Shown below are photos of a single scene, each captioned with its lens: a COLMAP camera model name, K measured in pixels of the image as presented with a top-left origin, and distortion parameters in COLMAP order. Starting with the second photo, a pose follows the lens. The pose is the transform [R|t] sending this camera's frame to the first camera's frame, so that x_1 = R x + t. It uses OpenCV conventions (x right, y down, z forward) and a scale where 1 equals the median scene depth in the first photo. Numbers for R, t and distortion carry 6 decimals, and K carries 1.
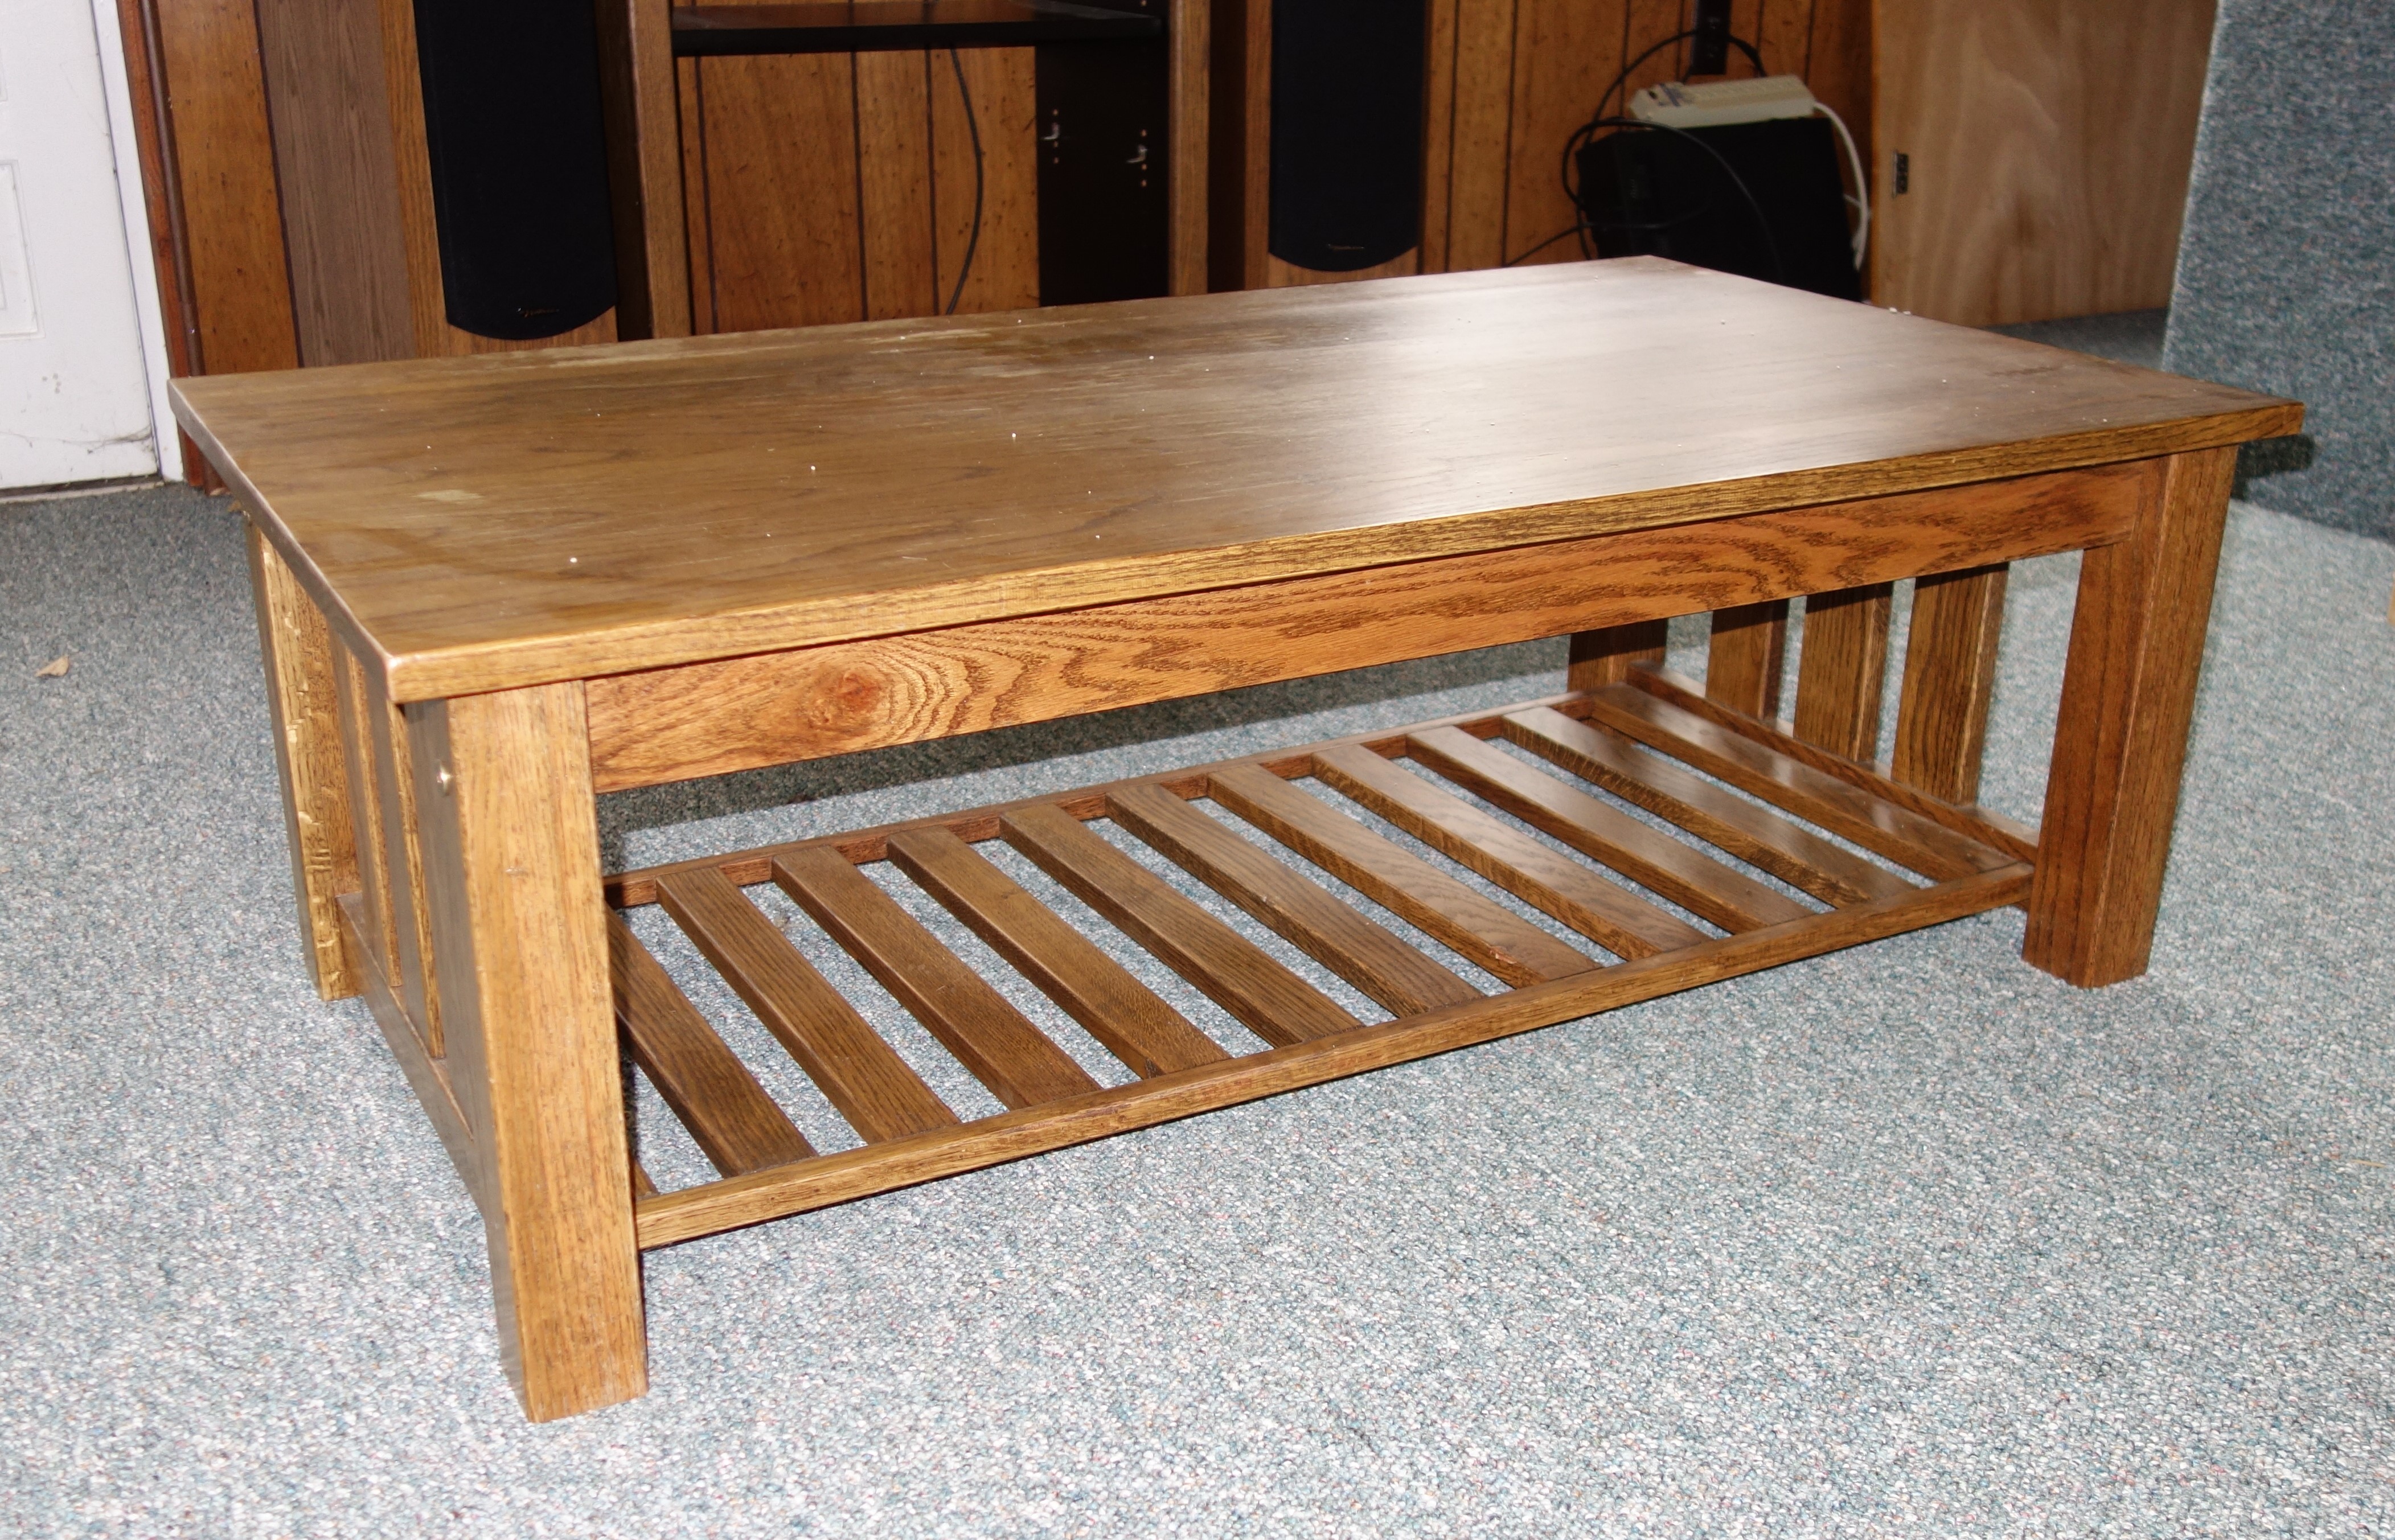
lens RADIAL K [[2402.5, 0, 1197.5], [0, 2402.5, 770.0], [0, 0, 1]] dist [0.001089, 0.002032]
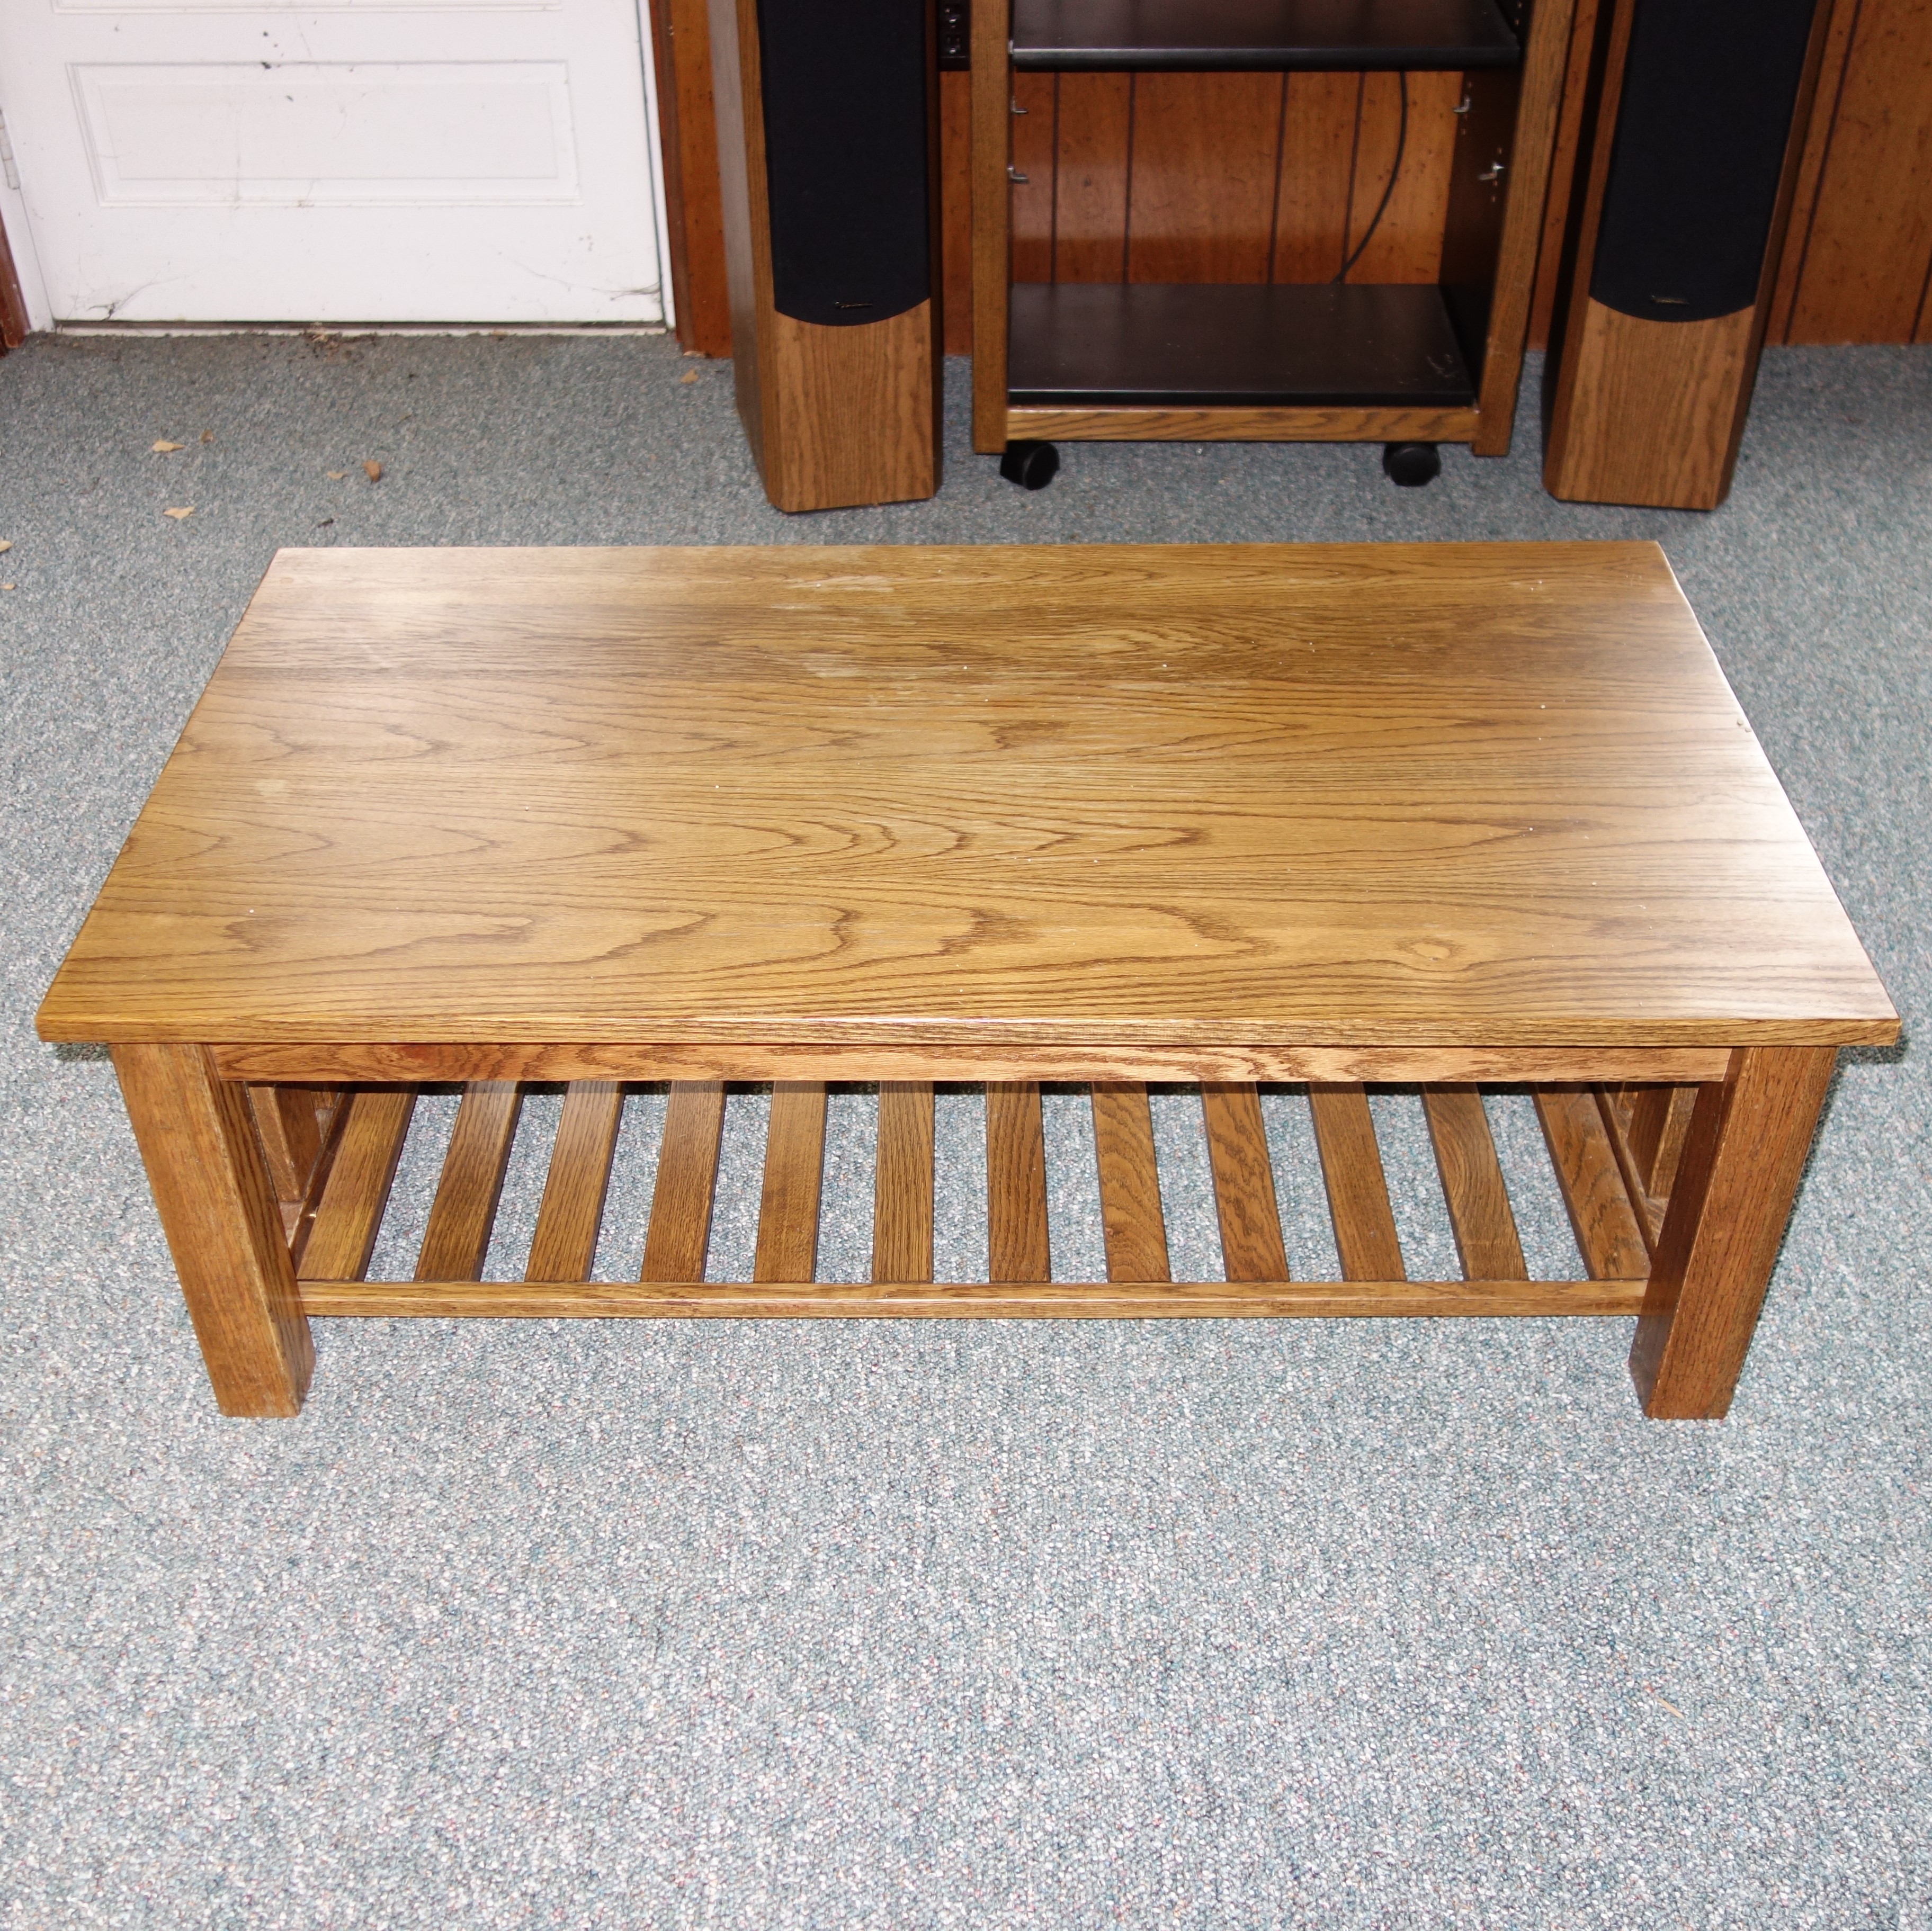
lens RADIAL K [[2287.6, 0, 969.0], [0, 2287.6, 935.7], [0, 0, 1]] dist [-0.001509, 0.007230]
pose [[0.875128, 0.277586, -0.396356, 0.625321], [-0.158782, 0.938476, 0.306678, -0.531438], [0.457100, -0.205448, 0.865362, 0.012625]]
